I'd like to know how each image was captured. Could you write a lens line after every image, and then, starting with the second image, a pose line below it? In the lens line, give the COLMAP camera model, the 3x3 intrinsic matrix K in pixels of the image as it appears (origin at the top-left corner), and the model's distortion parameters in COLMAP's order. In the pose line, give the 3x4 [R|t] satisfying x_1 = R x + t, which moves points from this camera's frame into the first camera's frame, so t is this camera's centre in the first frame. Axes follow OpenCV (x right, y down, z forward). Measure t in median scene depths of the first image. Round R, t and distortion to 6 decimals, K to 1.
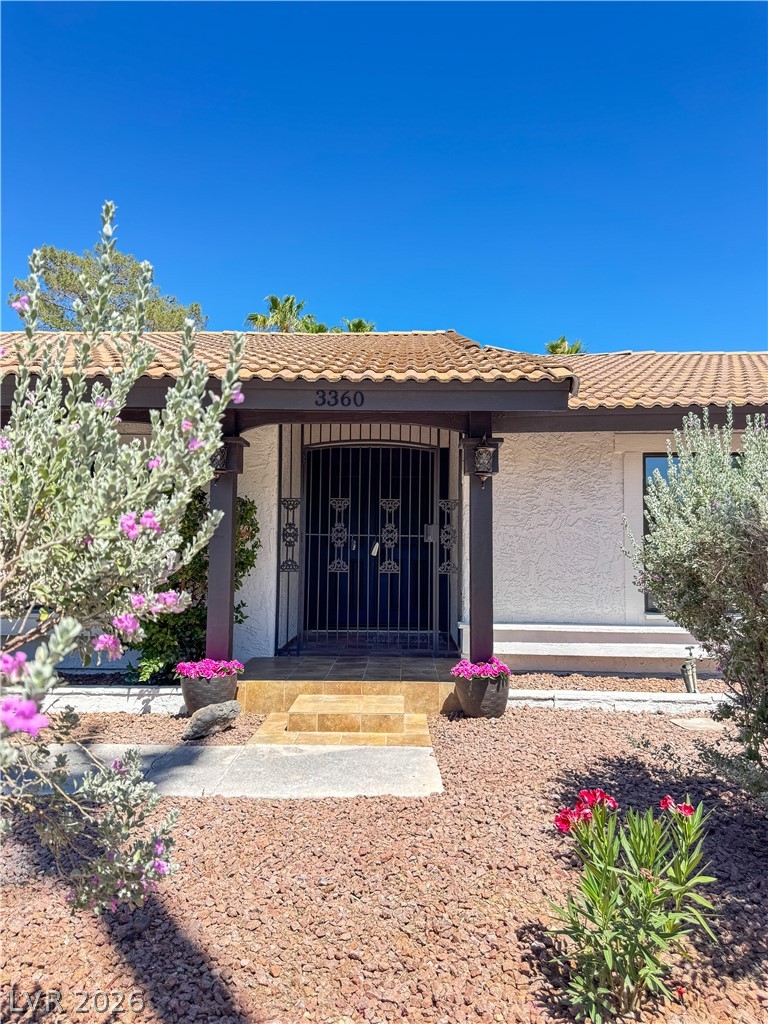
lens RADIAL K [[715.0, 0, 390.4], [0, 715.0, 507.5], [0, 0, 1]] dist [0.033915, -0.036576]
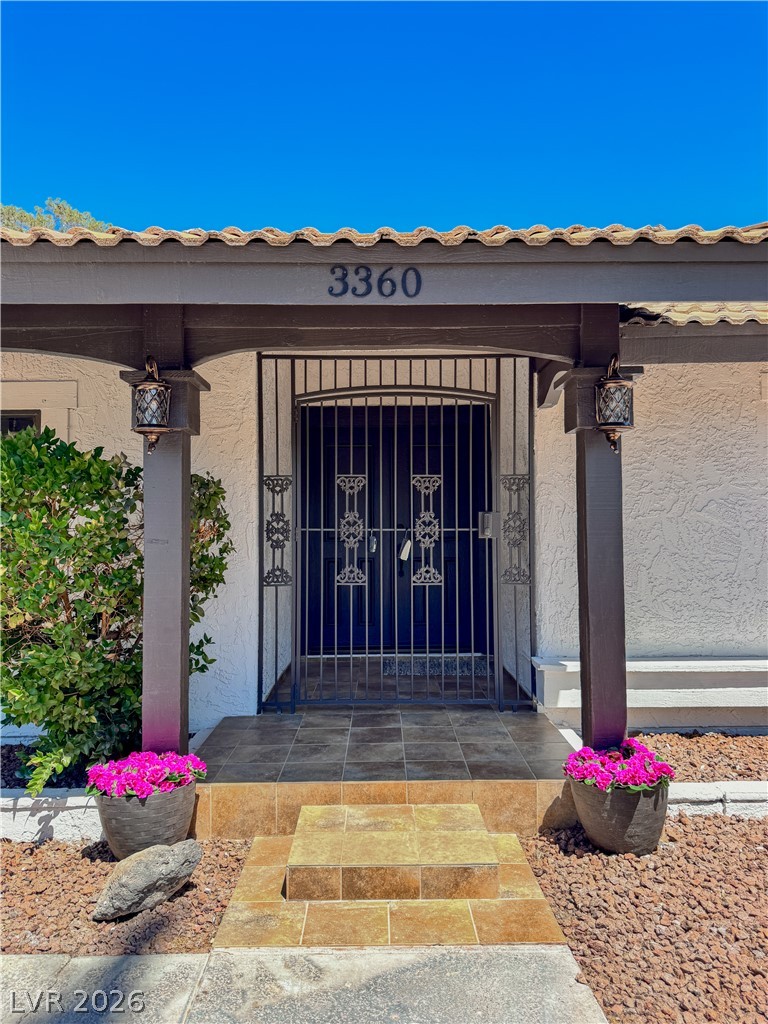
lens RADIAL K [[715.0, 0, 381.4], [0, 715.0, 512.7], [0, 0, 1]] dist [0.033915, -0.036576]
pose [[0.999683, -0.015120, 0.020139, -0.064801], [0.014343, 0.999168, 0.038191, -0.002814], [-0.020700, -0.037890, 0.999067, 0.382664]]
